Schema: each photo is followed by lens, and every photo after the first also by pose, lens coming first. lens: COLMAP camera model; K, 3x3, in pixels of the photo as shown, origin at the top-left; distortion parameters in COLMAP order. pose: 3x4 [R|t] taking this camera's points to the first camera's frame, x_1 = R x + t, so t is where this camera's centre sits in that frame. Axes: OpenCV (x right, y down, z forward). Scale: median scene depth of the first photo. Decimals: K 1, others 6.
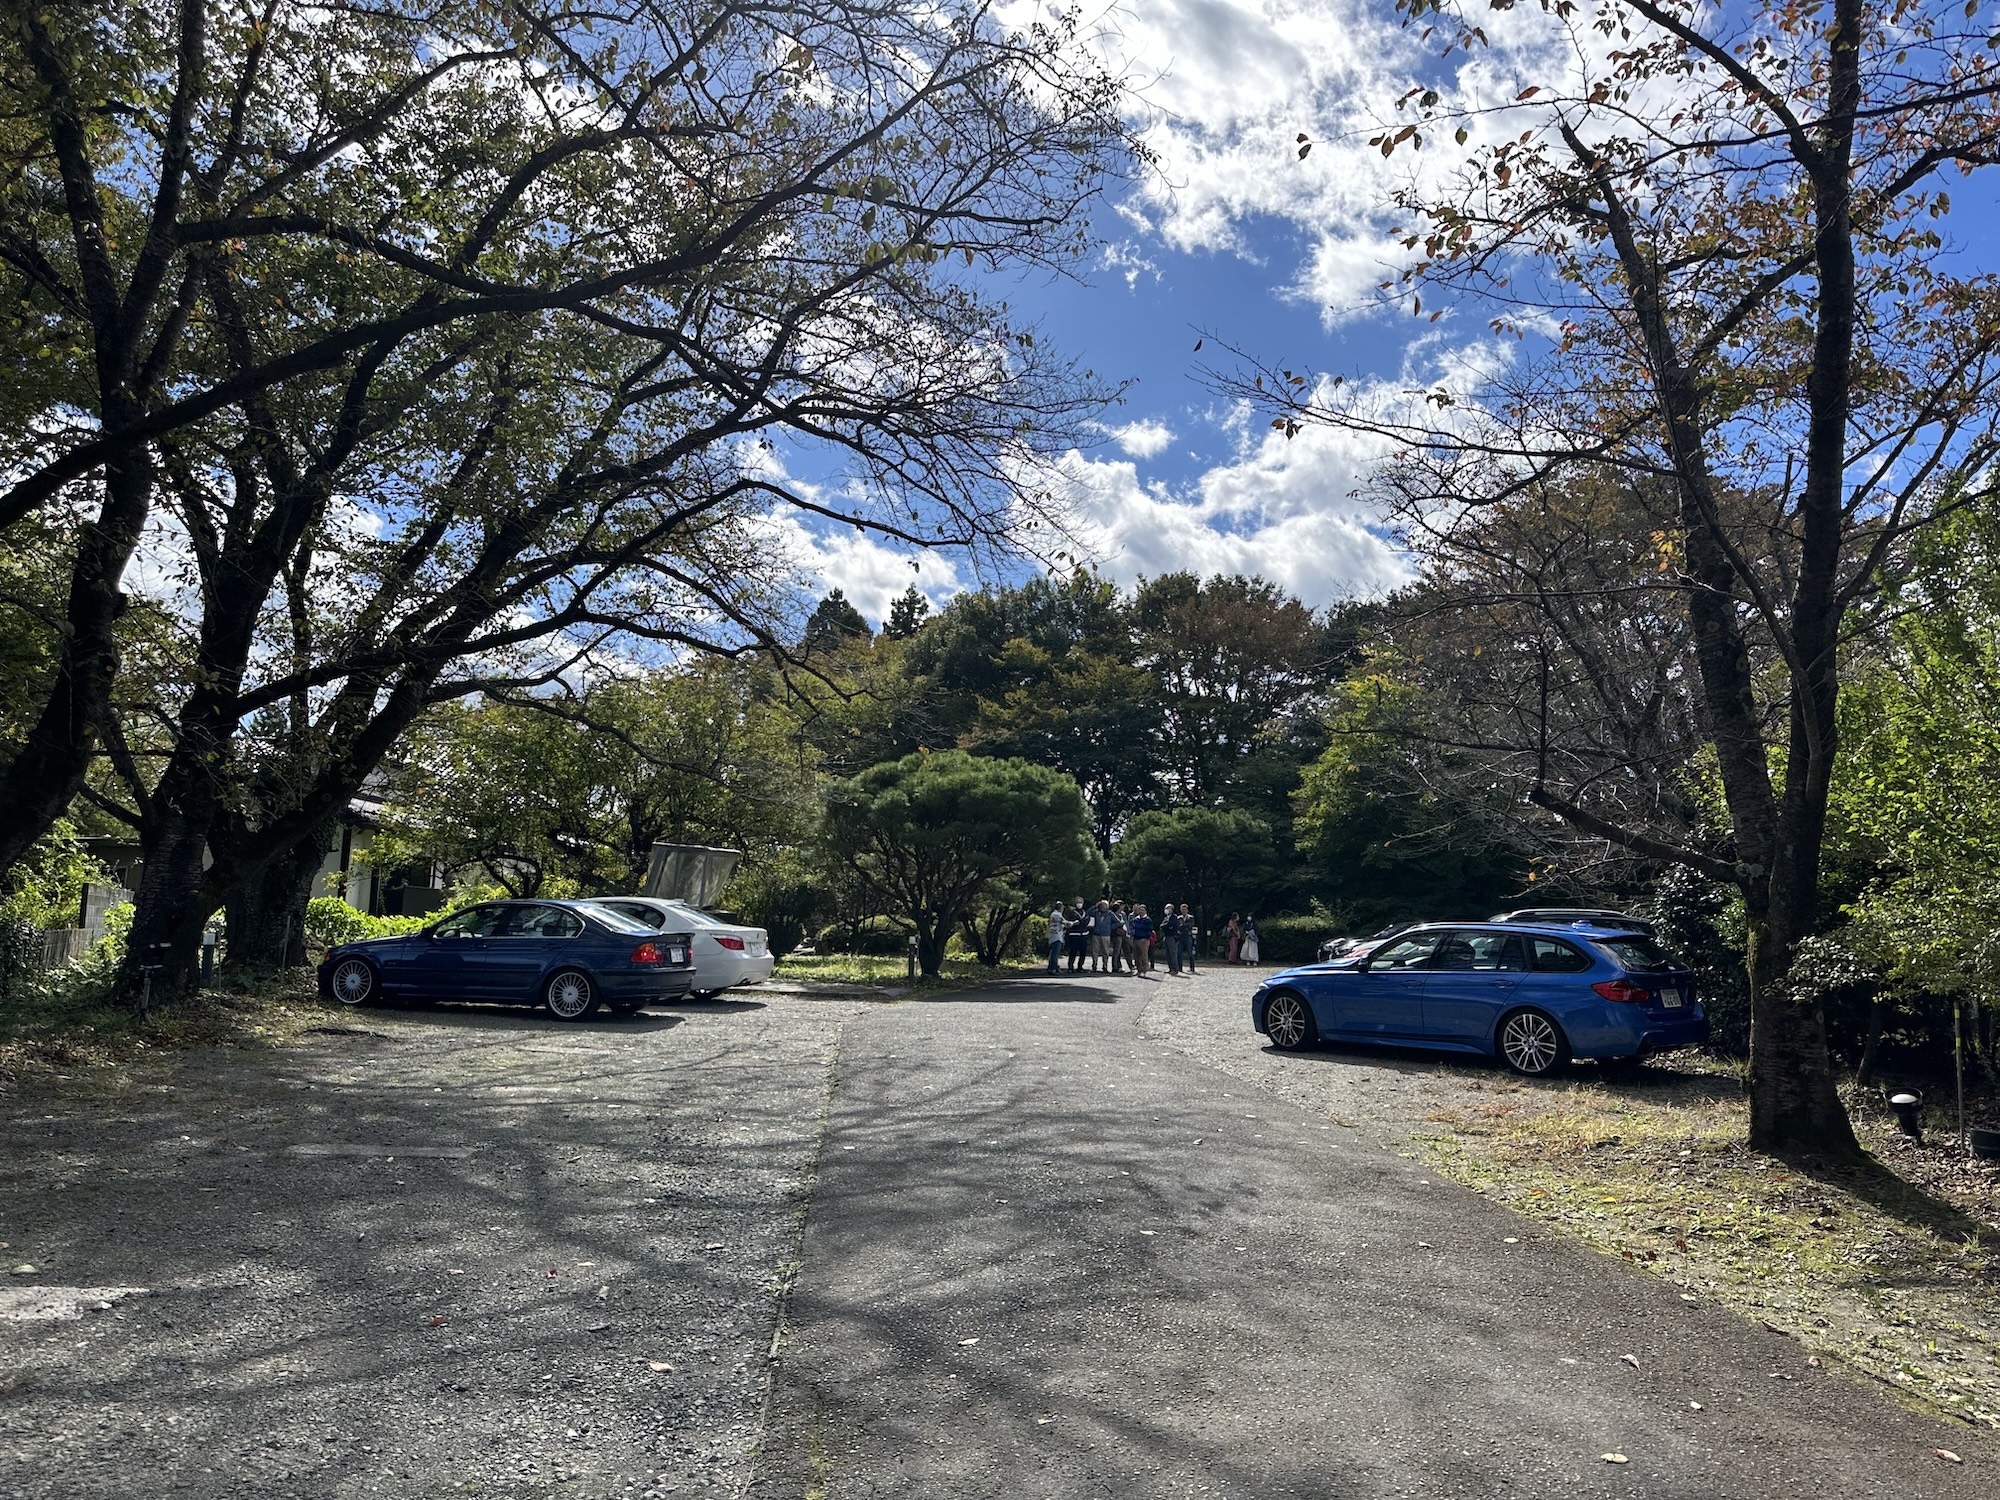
lens RADIAL K [[1405.3, 0, 1000.0], [0, 1405.3, 750.0], [0, 0, 1]] dist [0.075563, -0.090939]
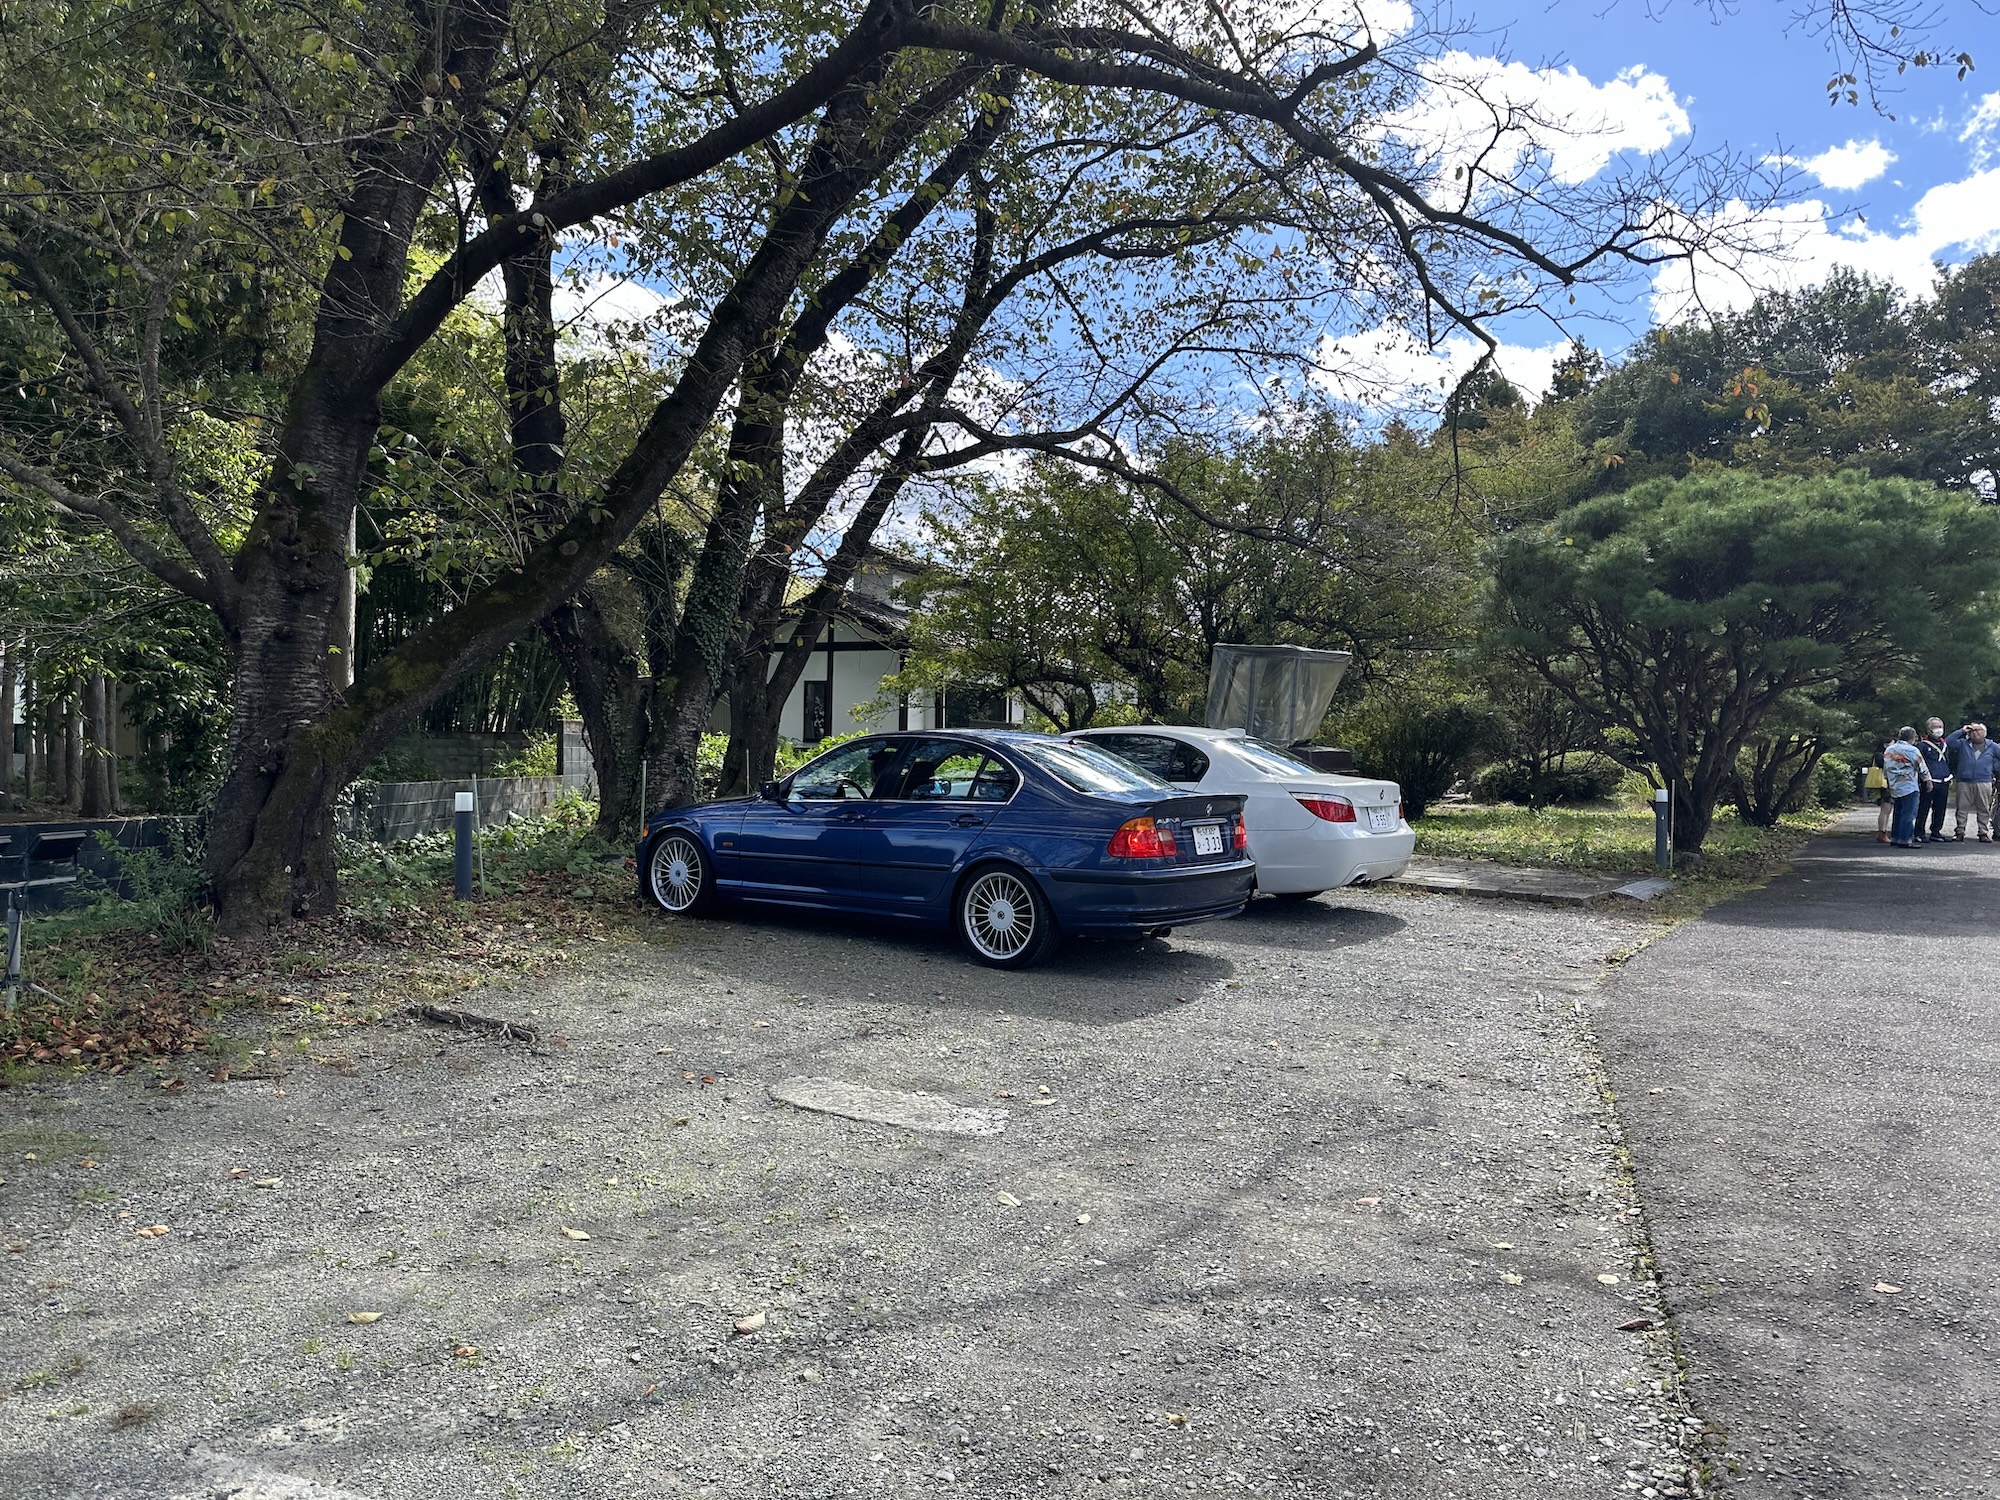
lens RADIAL K [[1405.3, 0, 1000.0], [0, 1405.3, 750.0], [0, 0, 1]] dist [0.075563, -0.090939]
pose [[0.903648, -0.010931, -0.428137, -0.054760], [0.060604, 0.992878, 0.102564, 0.038534], [0.423967, -0.118629, 0.897875, 0.342014]]
